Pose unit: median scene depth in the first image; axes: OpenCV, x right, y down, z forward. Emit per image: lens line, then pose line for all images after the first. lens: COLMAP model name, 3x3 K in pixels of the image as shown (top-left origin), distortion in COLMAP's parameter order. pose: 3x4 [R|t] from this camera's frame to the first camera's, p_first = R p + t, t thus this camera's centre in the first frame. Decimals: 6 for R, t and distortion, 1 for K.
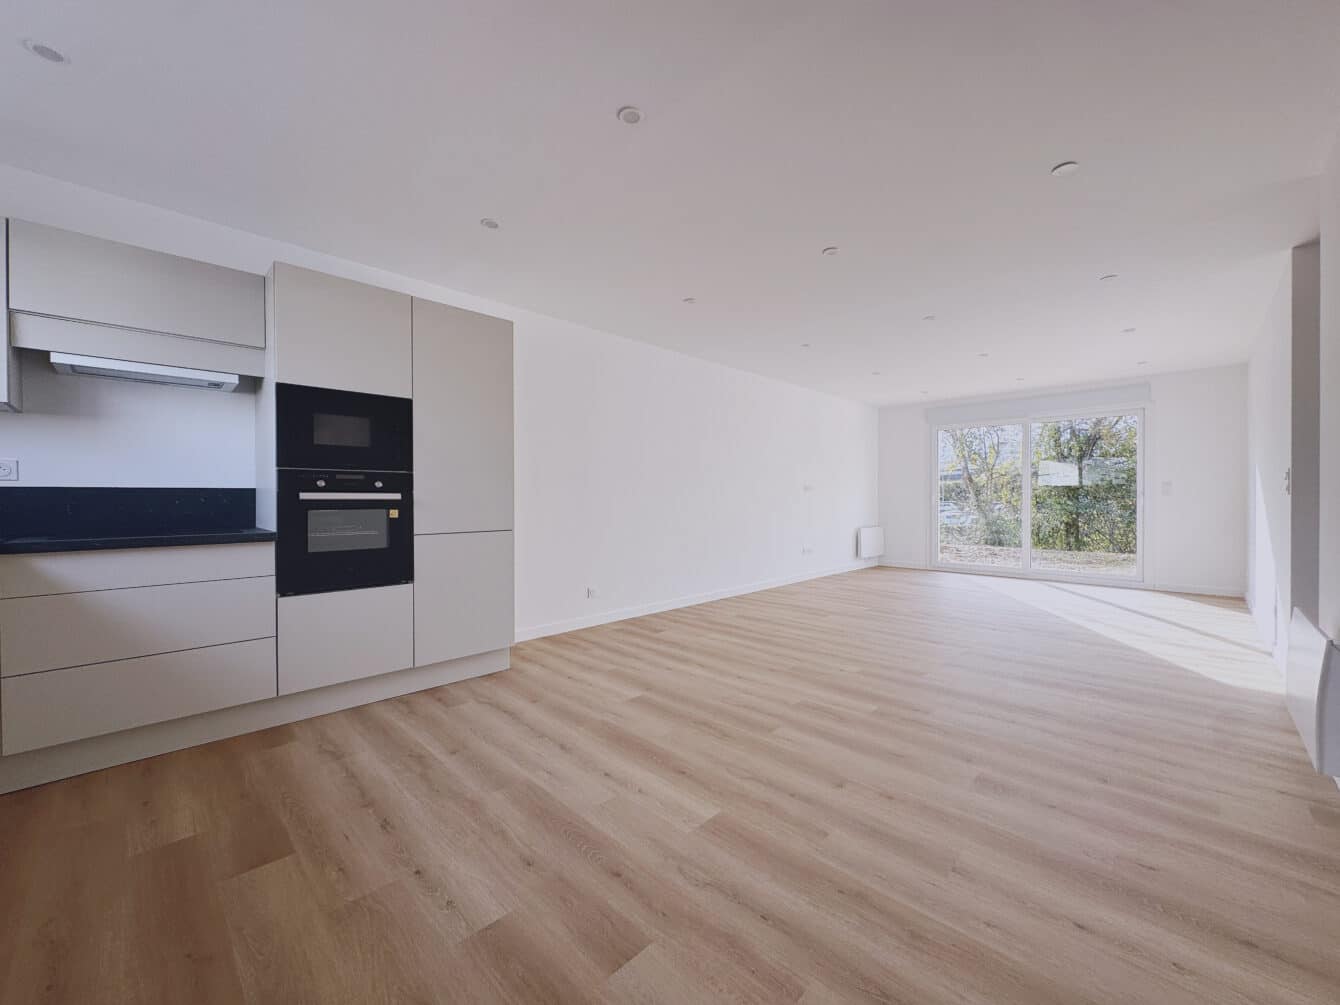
lens RADIAL K [[534.7, 0, 670.0], [0, 534.7, 502.5], [0, 0, 1]] dist [-0.001866, 0.000001]
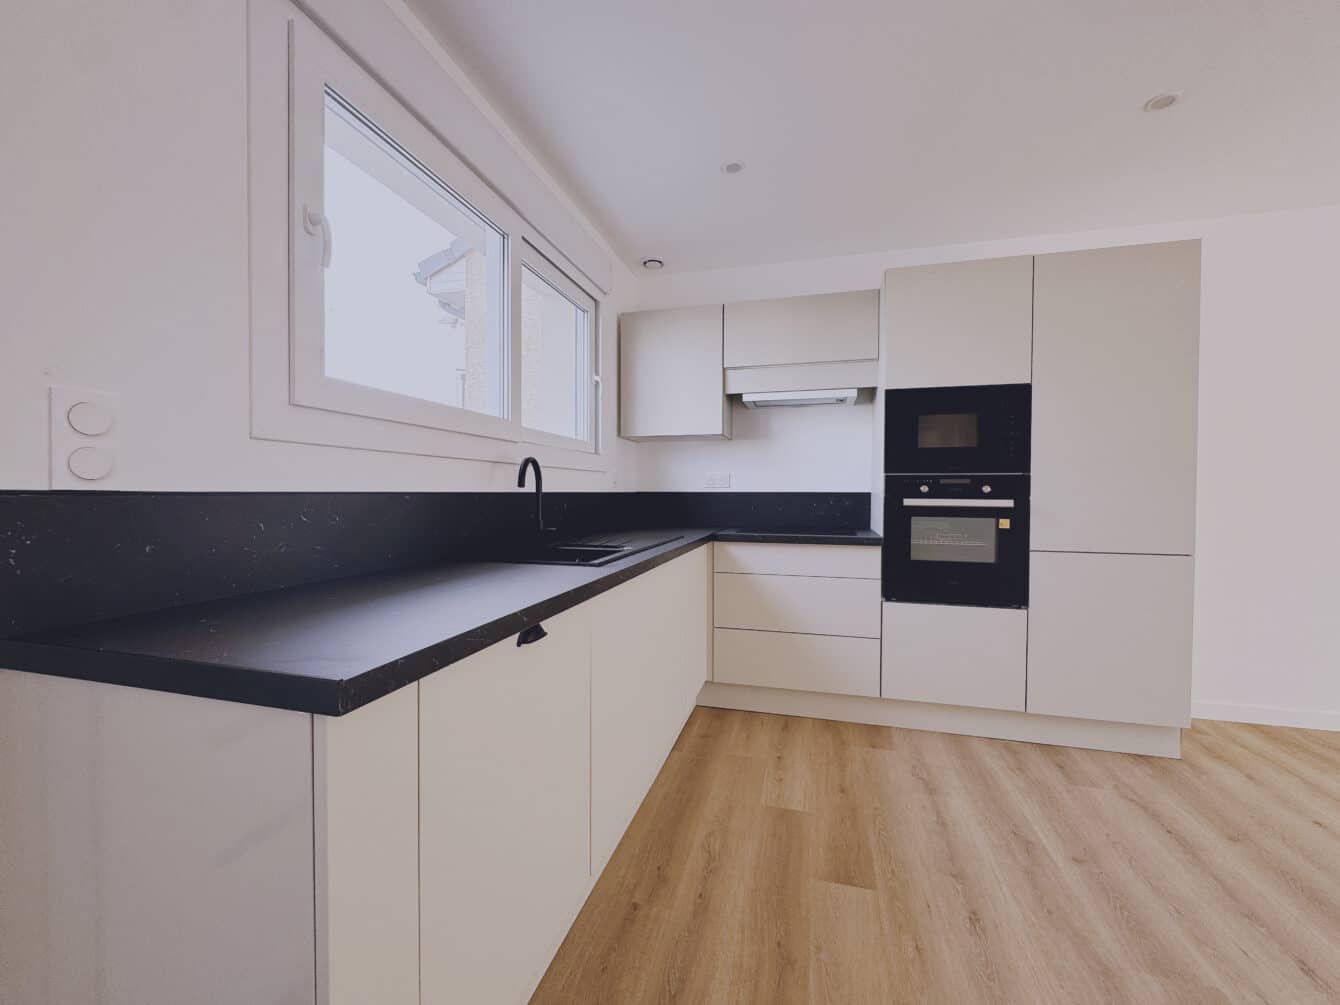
lens RADIAL K [[534.1, 0, 671.1], [0, 534.1, 499.7], [0, 0, 1]] dist [-0.001785, 0.000695]
pose [[0.495295, 0.020124, -0.868492, -0.051409], [-0.013586, 0.999789, 0.015418, -0.025626], [0.868618, 0.004163, 0.495464, 0.140195]]
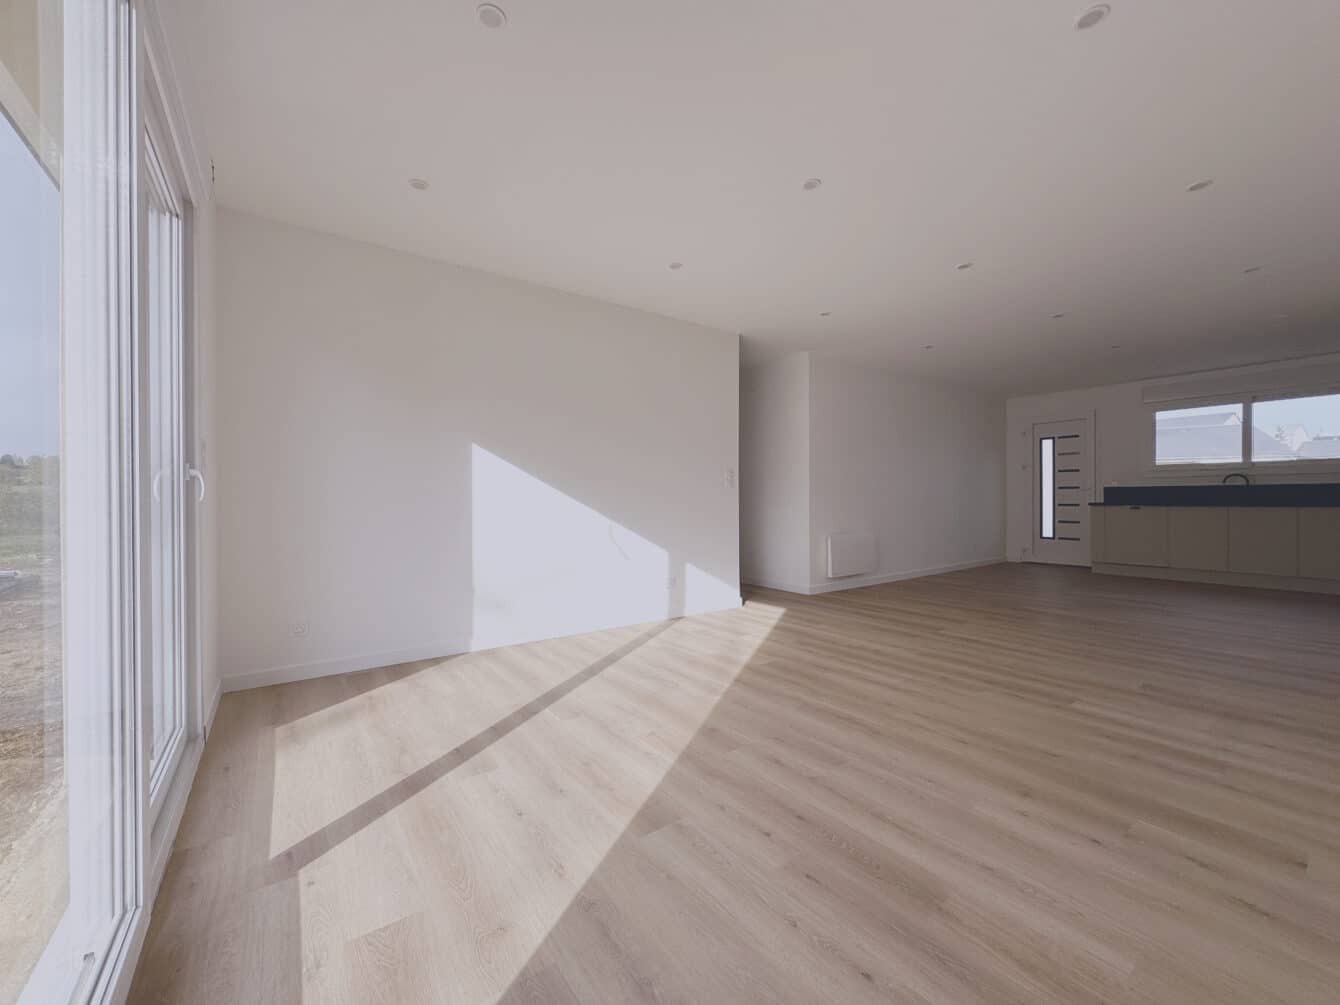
lens RADIAL K [[534.1, 0, 671.1], [0, 534.1, 499.7], [0, 0, 1]] dist [-0.001785, 0.000695]
pose [[-0.986679, 0.008647, 0.162449, 1.345140], [0.010378, 0.999898, 0.009810, -0.004896], [-0.162348, 0.011365, -0.986668, 3.187435]]
